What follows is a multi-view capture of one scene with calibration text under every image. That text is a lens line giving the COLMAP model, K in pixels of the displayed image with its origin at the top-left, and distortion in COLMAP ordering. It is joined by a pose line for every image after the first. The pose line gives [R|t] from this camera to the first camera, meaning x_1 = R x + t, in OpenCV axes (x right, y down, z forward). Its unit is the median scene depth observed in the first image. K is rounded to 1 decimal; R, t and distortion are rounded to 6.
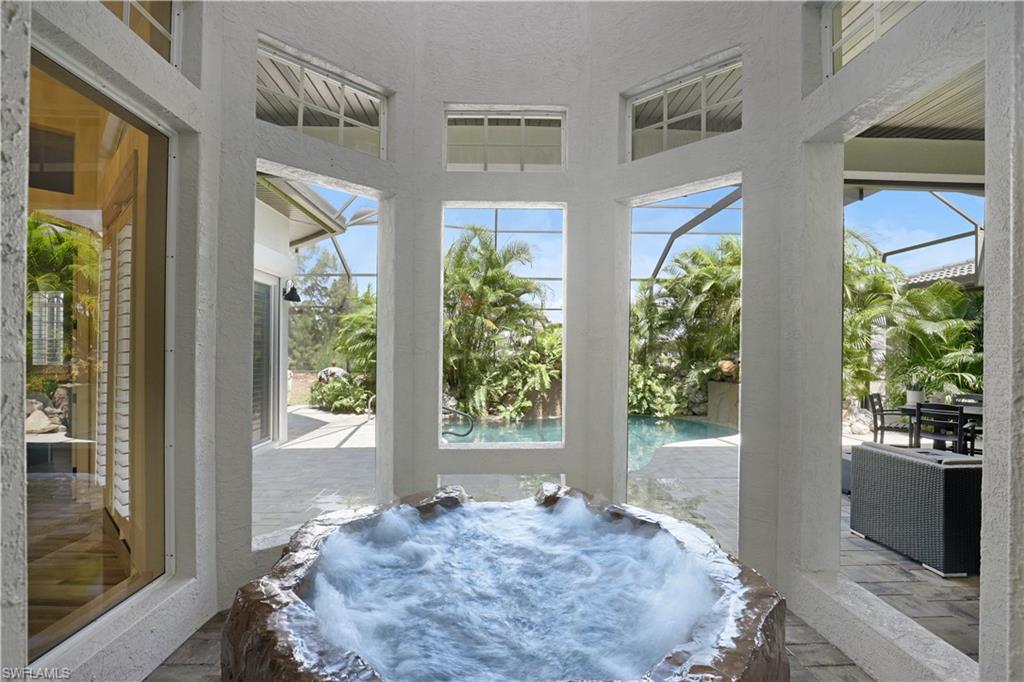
lens RADIAL K [[481.7, 0, 507.9], [0, 481.7, 350.8], [0, 0, 1]] dist [-0.025428, 0.002346]
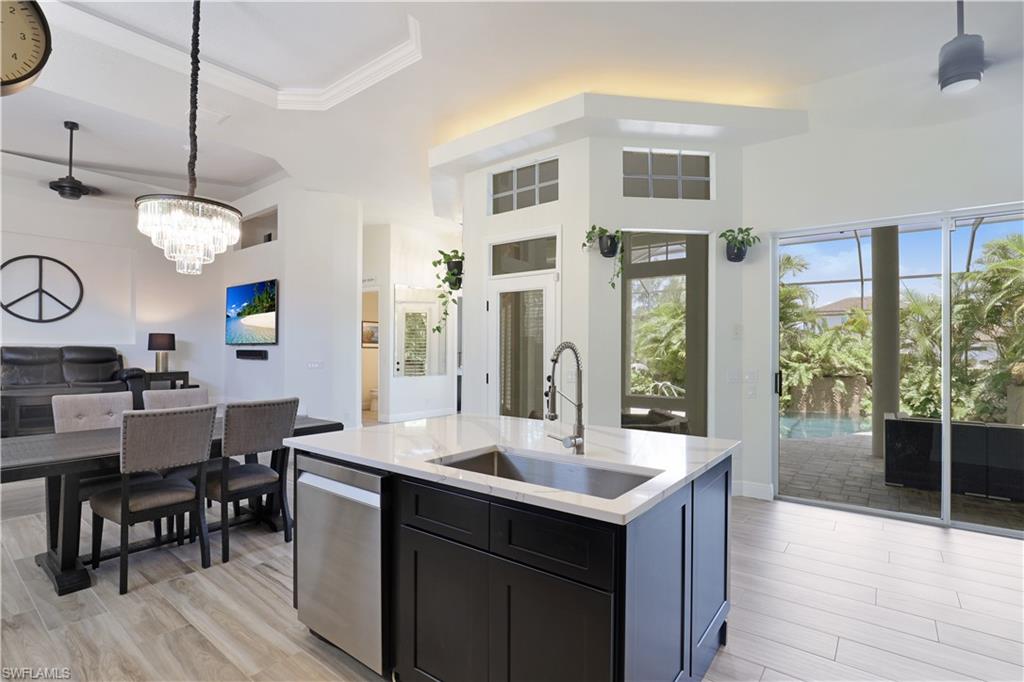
lens RADIAL K [[492.3, 0, 504.8], [0, 492.3, 336.2], [0, 0, 1]] dist [-0.033777, 0.005802]
pose [[0.766603, -0.017163, -0.641891, 0.265647], [-0.004477, 0.999476, -0.032070, 0.003924], [0.642105, 0.027459, 0.766125, -0.319719]]
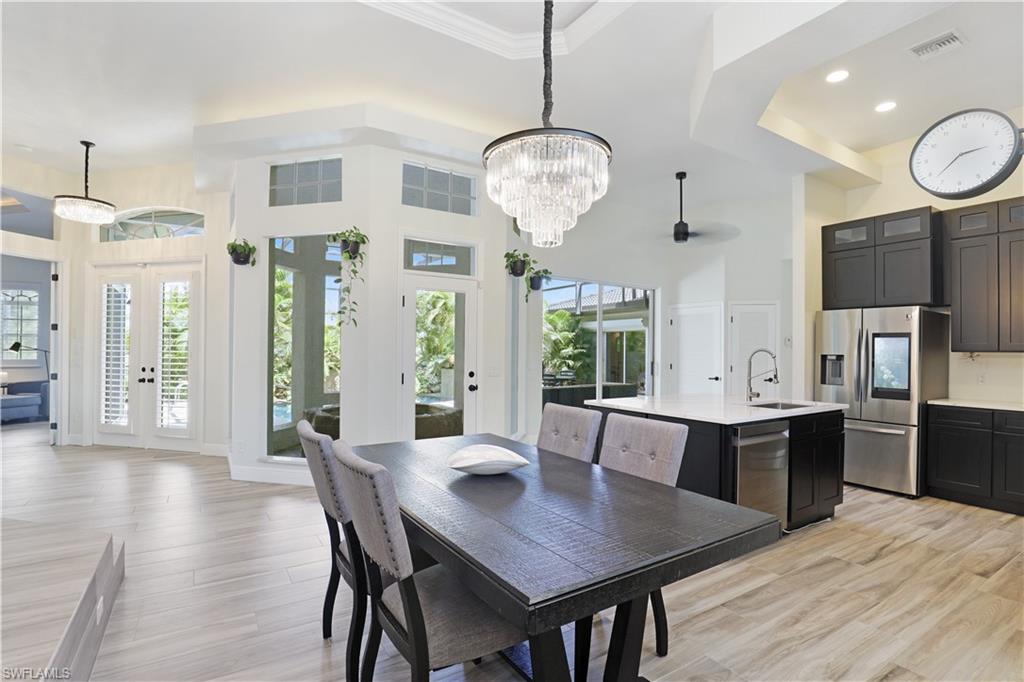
lens RADIAL K [[492.3, 0, 506.1], [0, 492.3, 343.6], [0, 0, 1]] dist [-0.033777, 0.005802]
pose [[0.860815, 0.005510, 0.508888, -0.174567], [-0.000598, 0.999952, -0.009816, 0.000471], [-0.508918, 0.008146, 0.860777, -0.390957]]
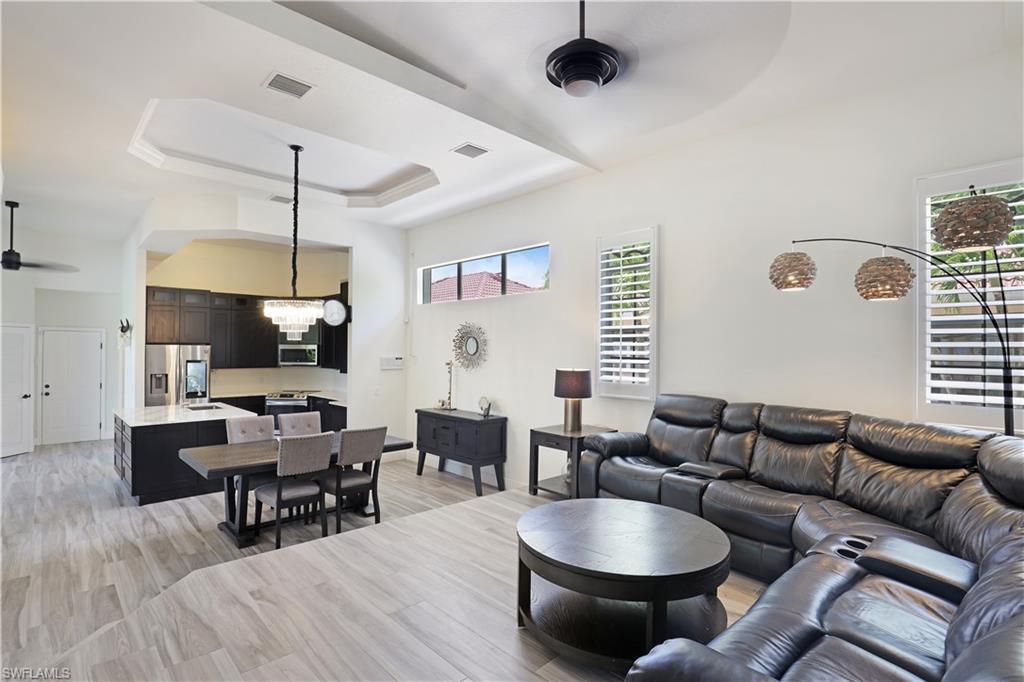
lens RADIAL K [[492.3, 0, 500.4], [0, 492.3, 346.9], [0, 0, 1]] dist [-0.033777, 0.005802]
pose [[-0.671860, -0.004751, 0.740663, -0.517791], [-0.005635, 0.999983, 0.001303, -0.035600], [-0.740657, -0.003298, -0.671875, -0.055712]]
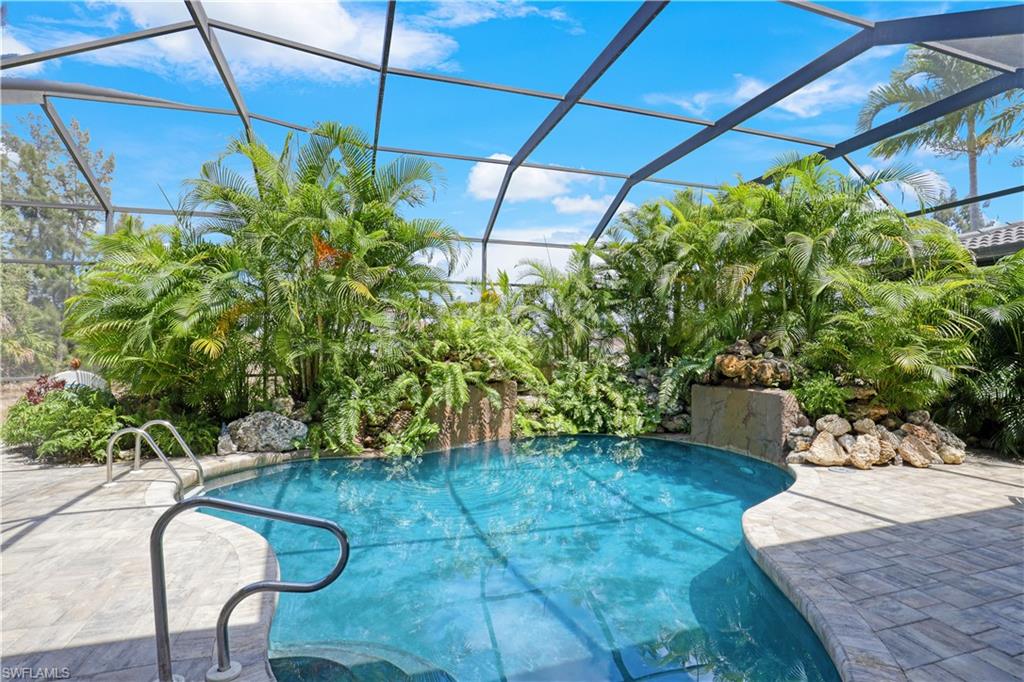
lens RADIAL K [[481.7, 0, 506.5], [0, 481.7, 359.2], [0, 0, 1]] dist [-0.025428, 0.002346]
pose [[0.965093, -0.006589, 0.261826, -0.025101], [0.000000, 0.999683, 0.025159, 0.008598], [-0.261909, -0.024281, 0.964787, 0.391877]]
